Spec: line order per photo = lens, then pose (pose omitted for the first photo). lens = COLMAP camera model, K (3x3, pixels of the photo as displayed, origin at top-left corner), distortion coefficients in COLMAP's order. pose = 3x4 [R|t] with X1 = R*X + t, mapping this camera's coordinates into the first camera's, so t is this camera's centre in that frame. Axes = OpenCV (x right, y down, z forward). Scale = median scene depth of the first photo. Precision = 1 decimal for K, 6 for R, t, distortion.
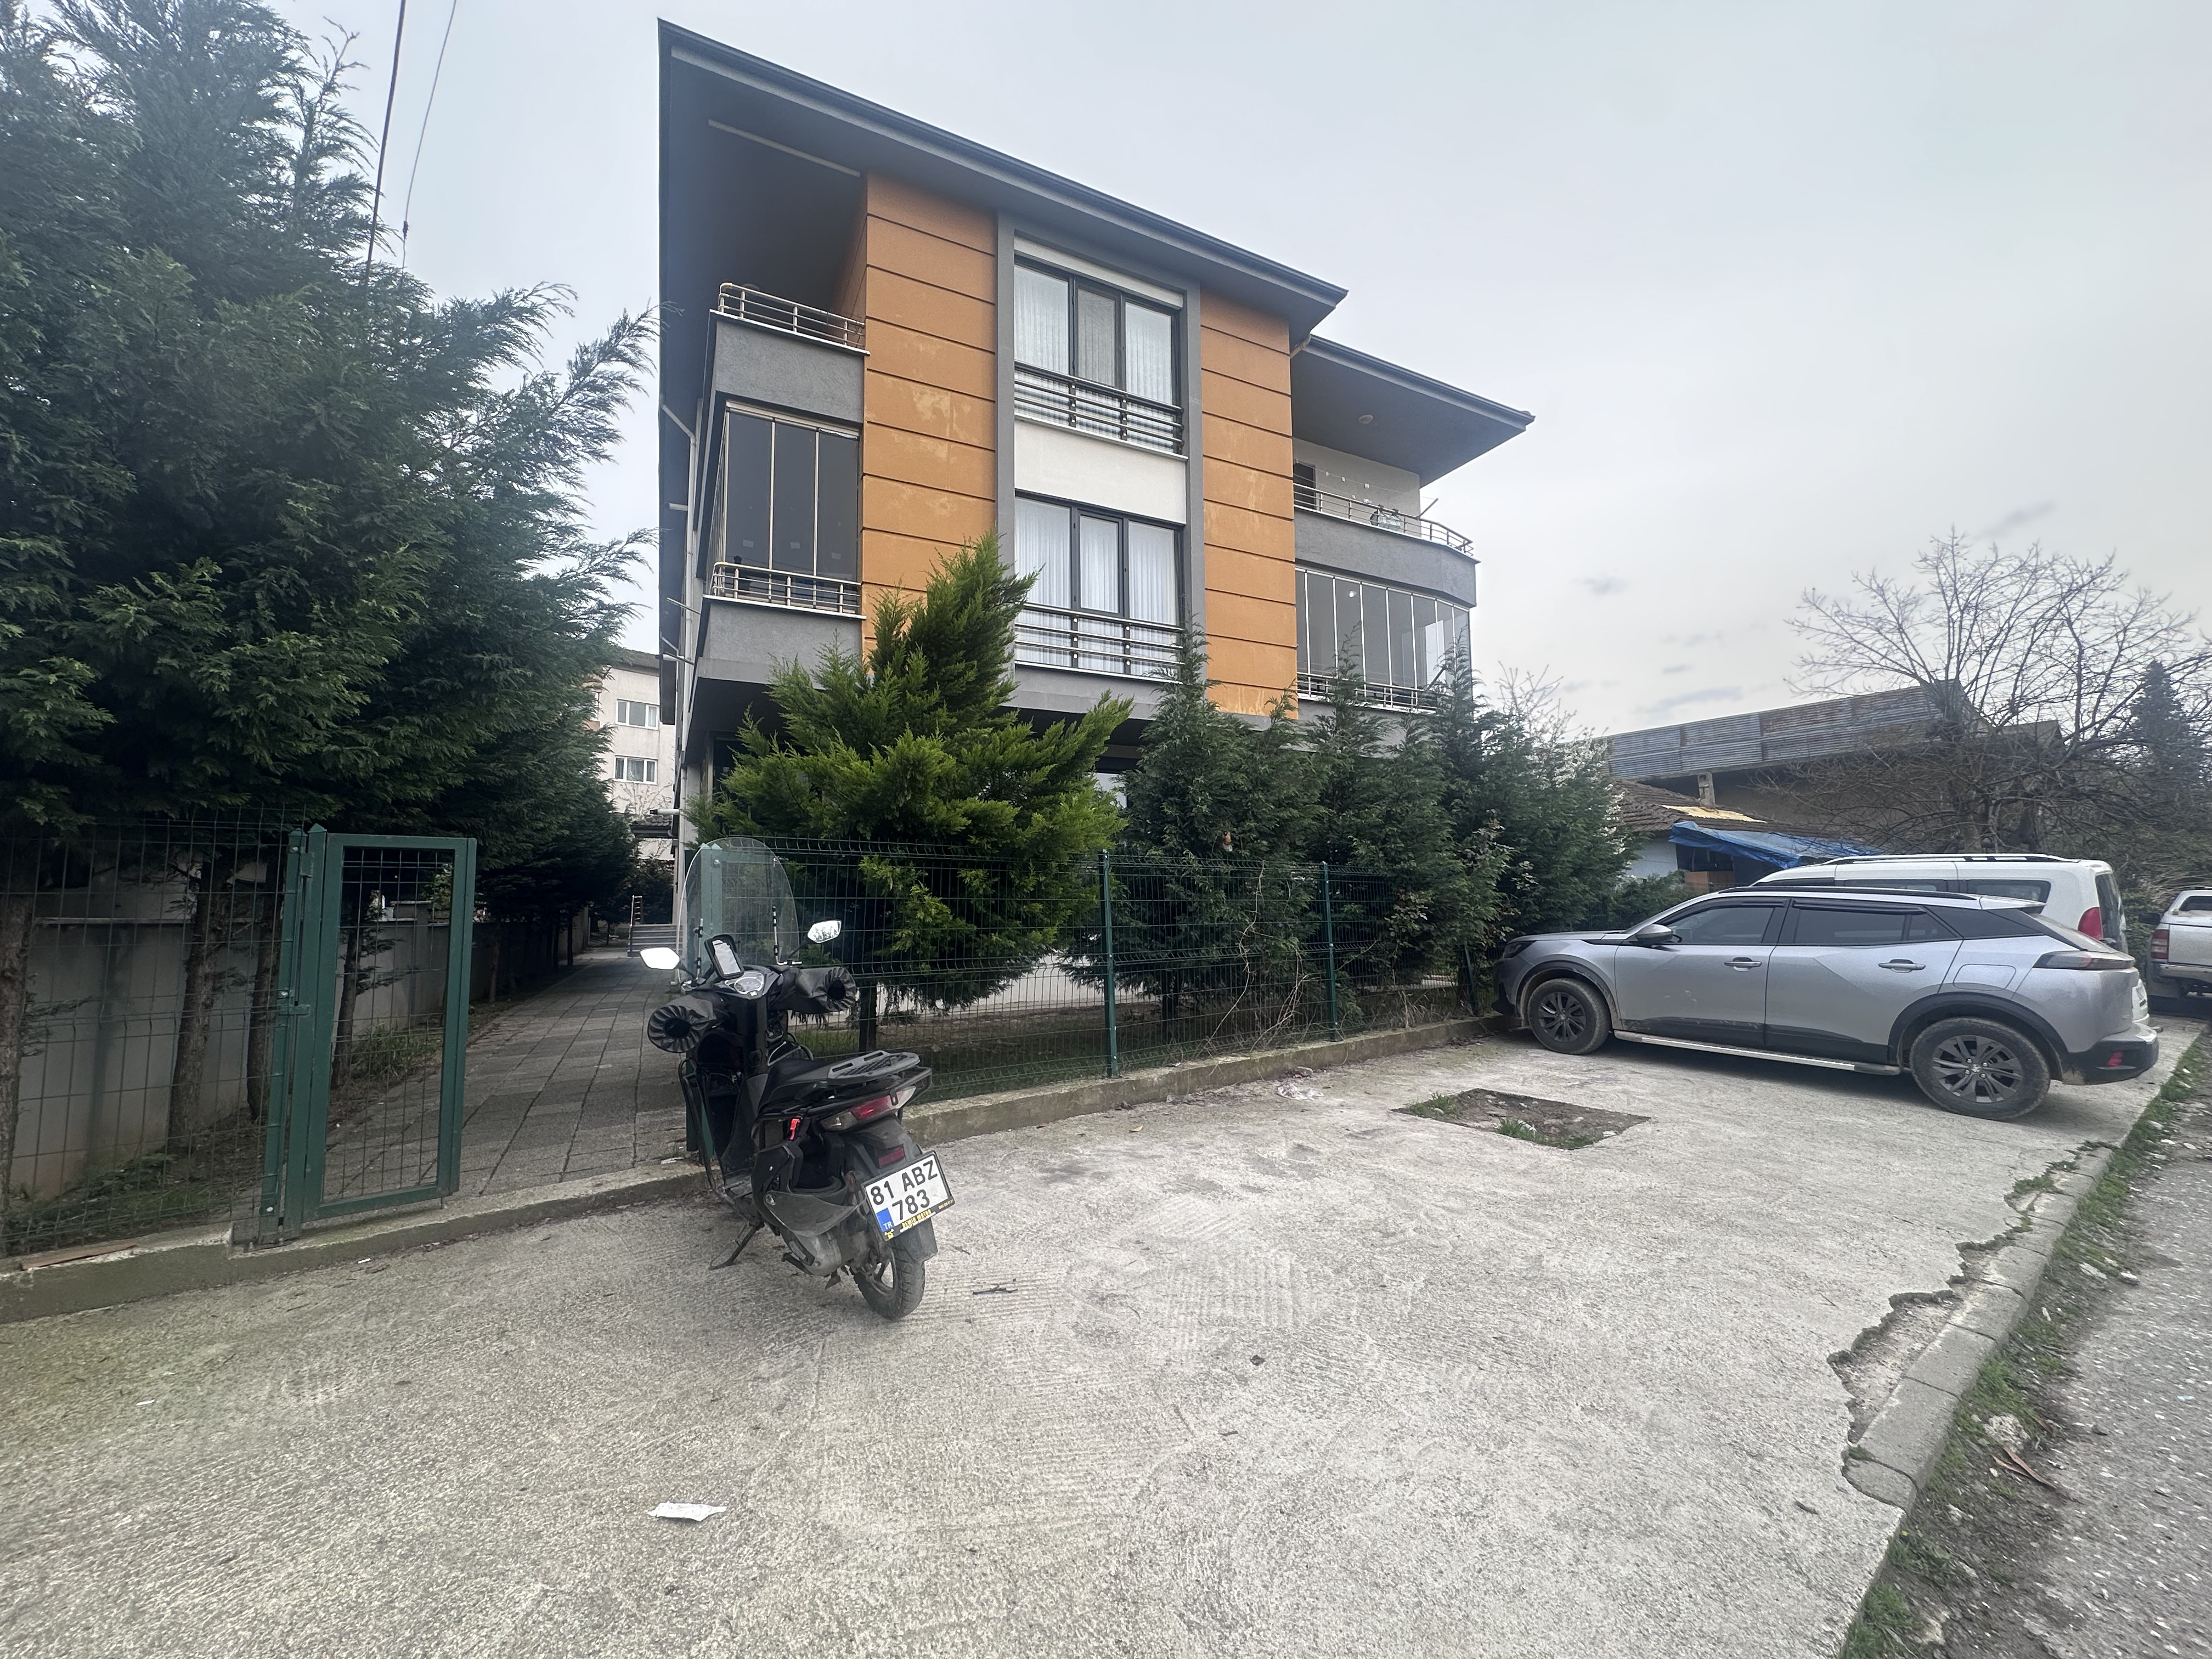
lens RADIAL K [[875.2, 0, 1105.5], [0, 875.2, 830.4], [0, 0, 1]] dist [-0.002977, 0.000791]
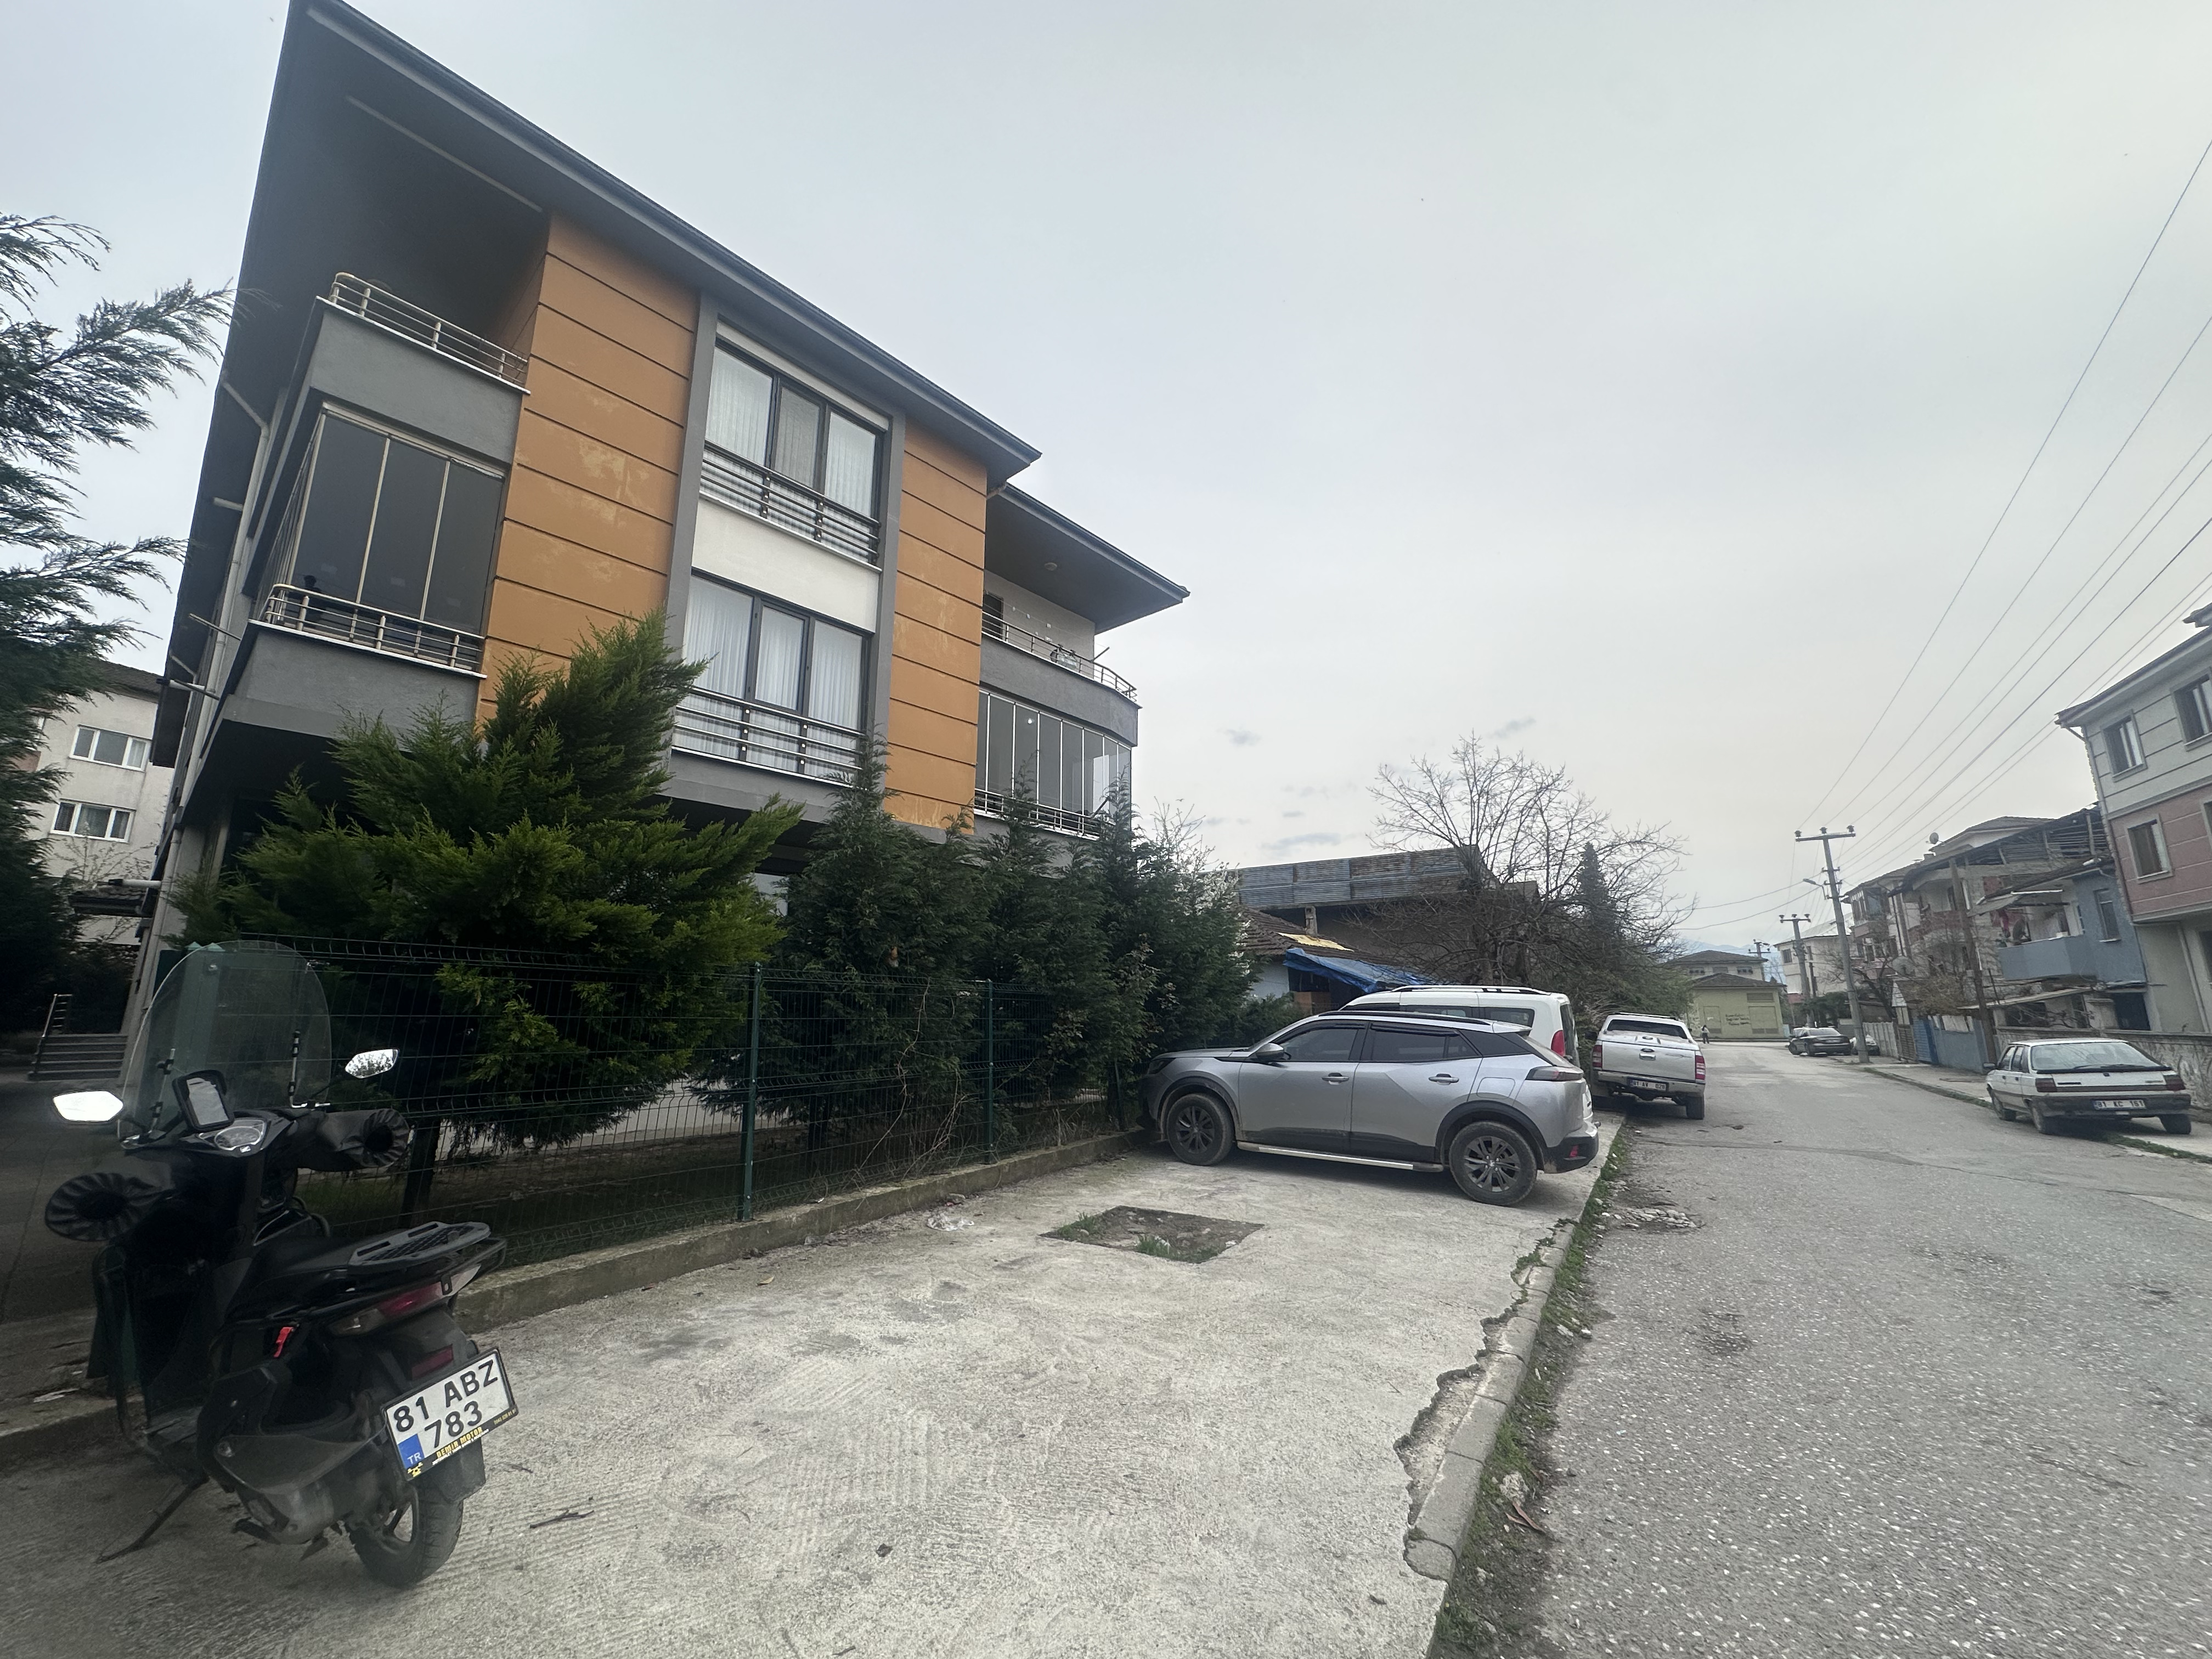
lens RADIAL K [[875.2, 0, 1105.3], [0, 875.2, 830.2], [0, 0, 1]] dist [-0.002977, 0.000791]
pose [[0.930323, 0.087084, 0.356253, -0.000544], [-0.043119, 0.990635, -0.129553, -0.011781], [-0.364199, 0.105165, 0.925365, -0.002201]]
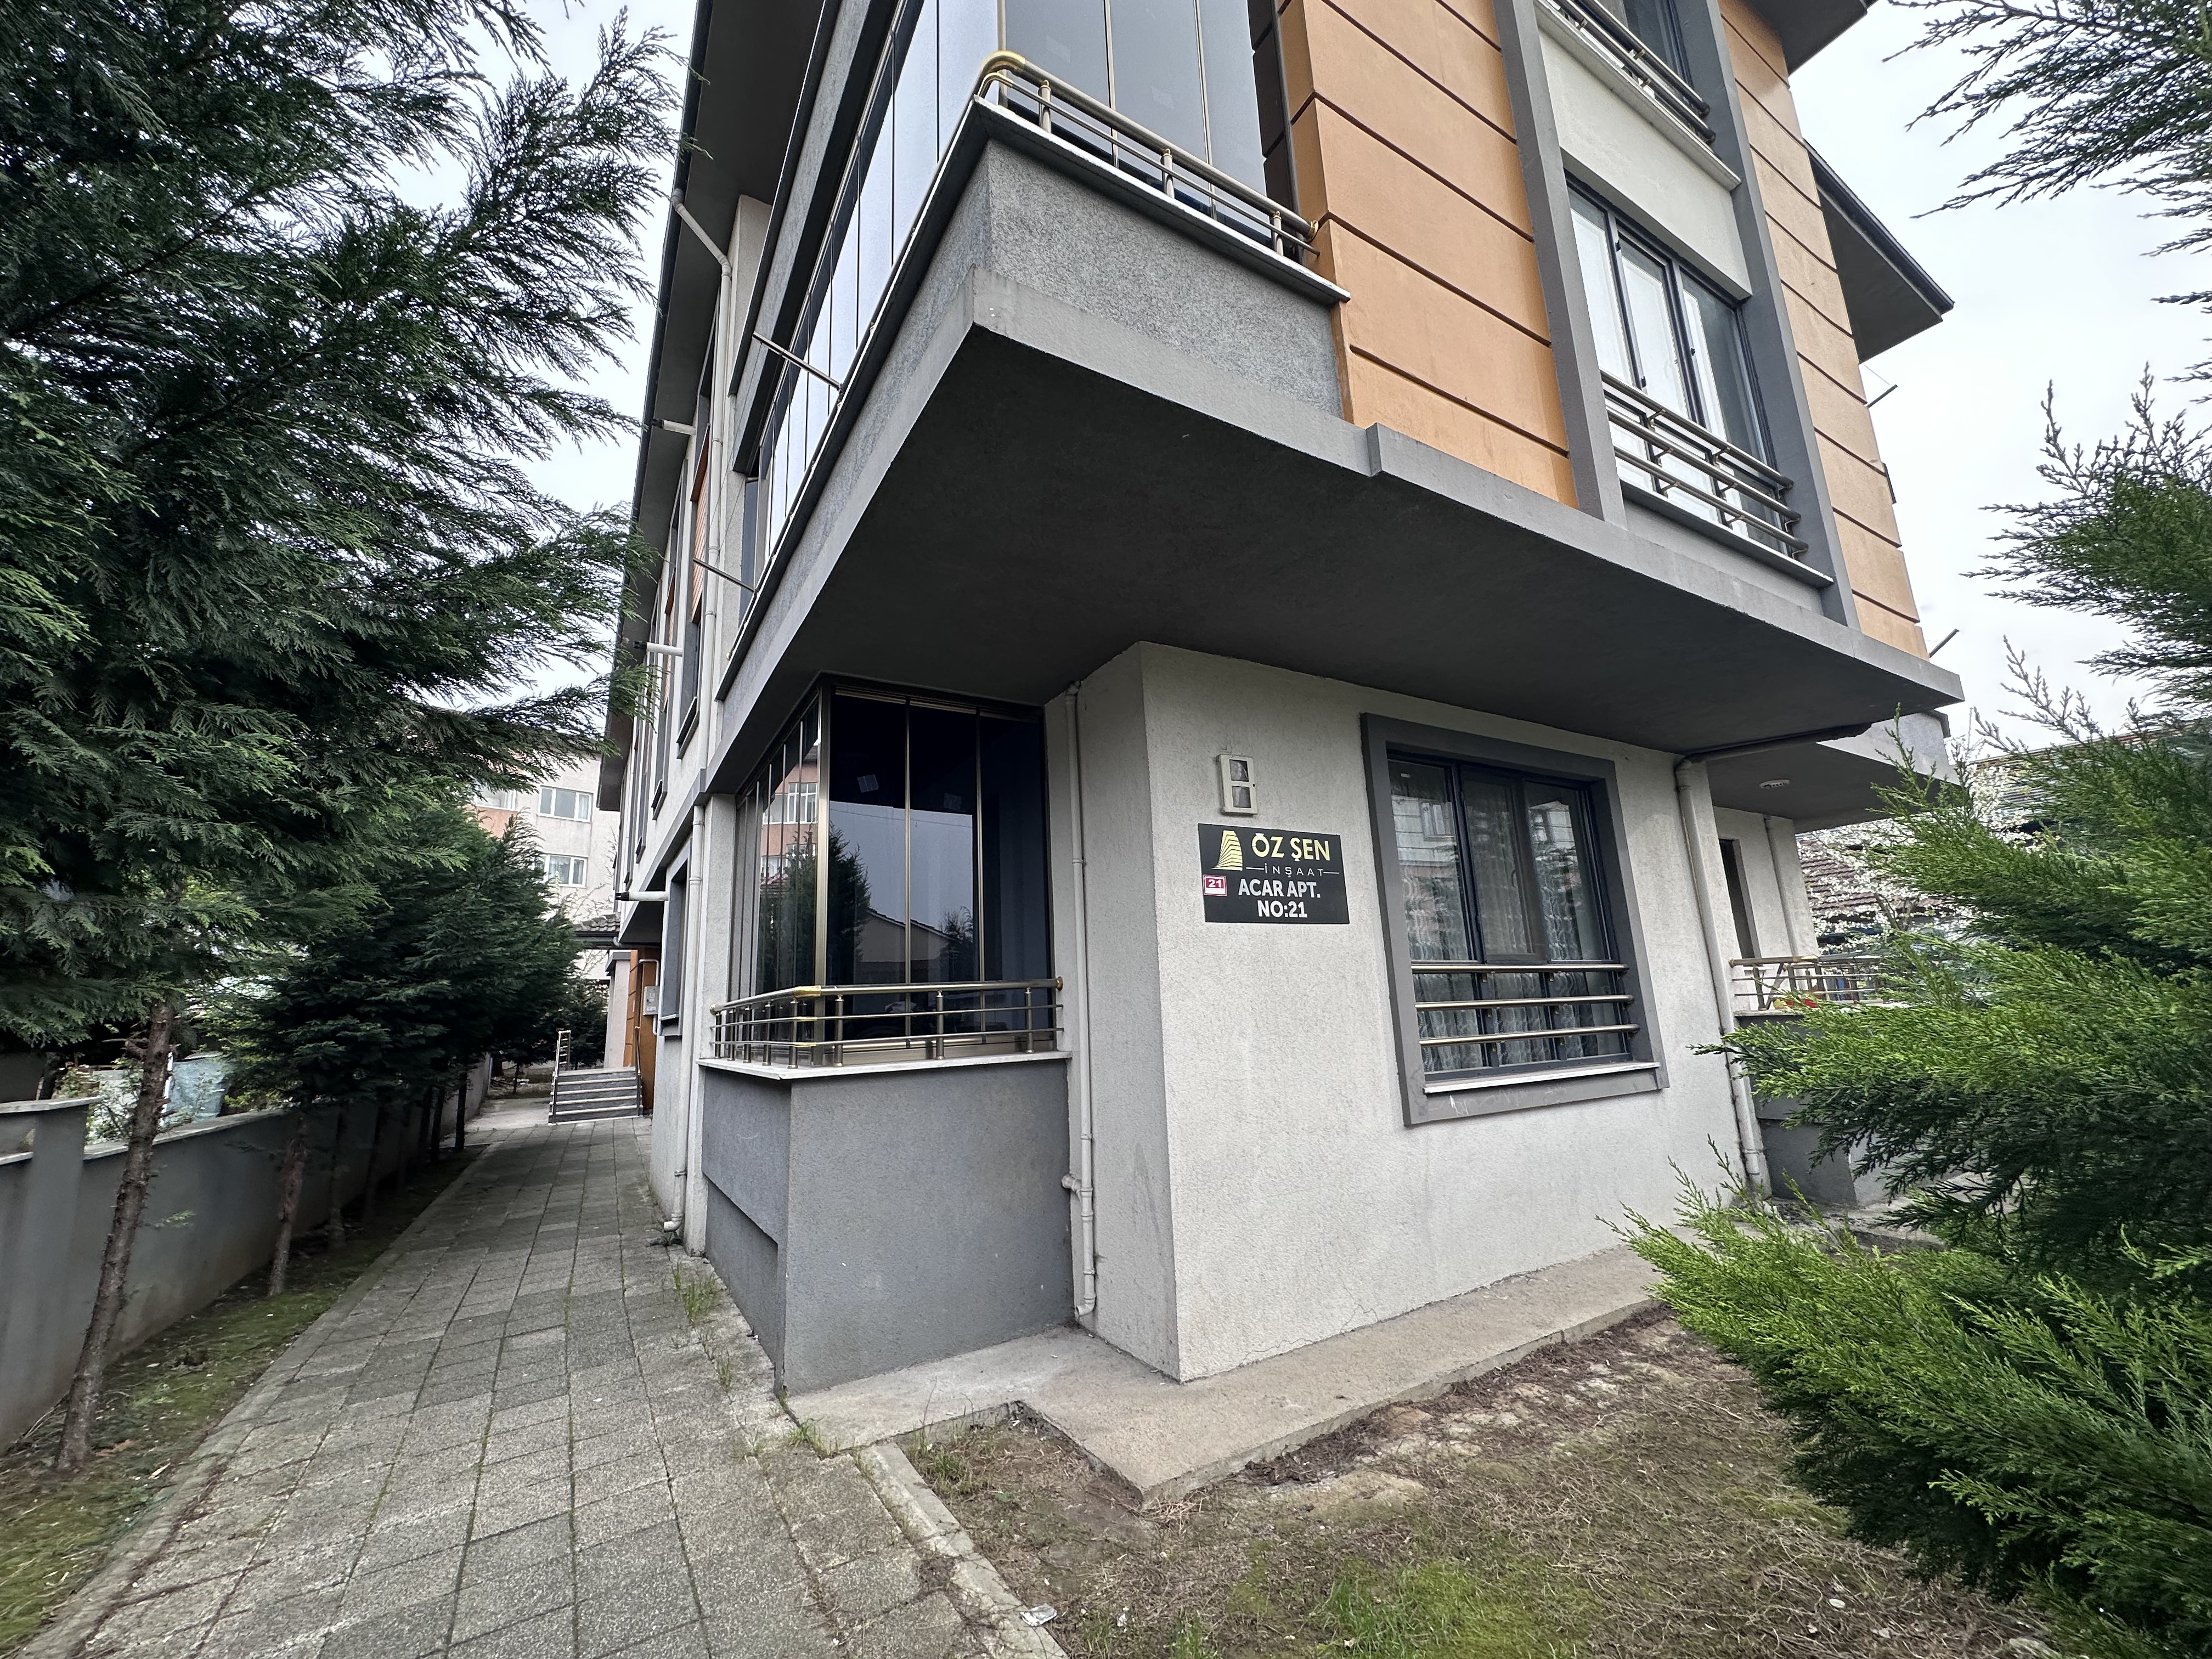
lens RADIAL K [[875.2, 0, 1104.3], [0, 875.2, 834.3], [0, 0, 1]] dist [-0.002977, 0.000791]
pose [[0.997070, -0.015606, 0.074884, -0.535219], [0.024210, 0.993023, -0.115407, 0.029752], [-0.072560, 0.116881, 0.990492, 0.876816]]
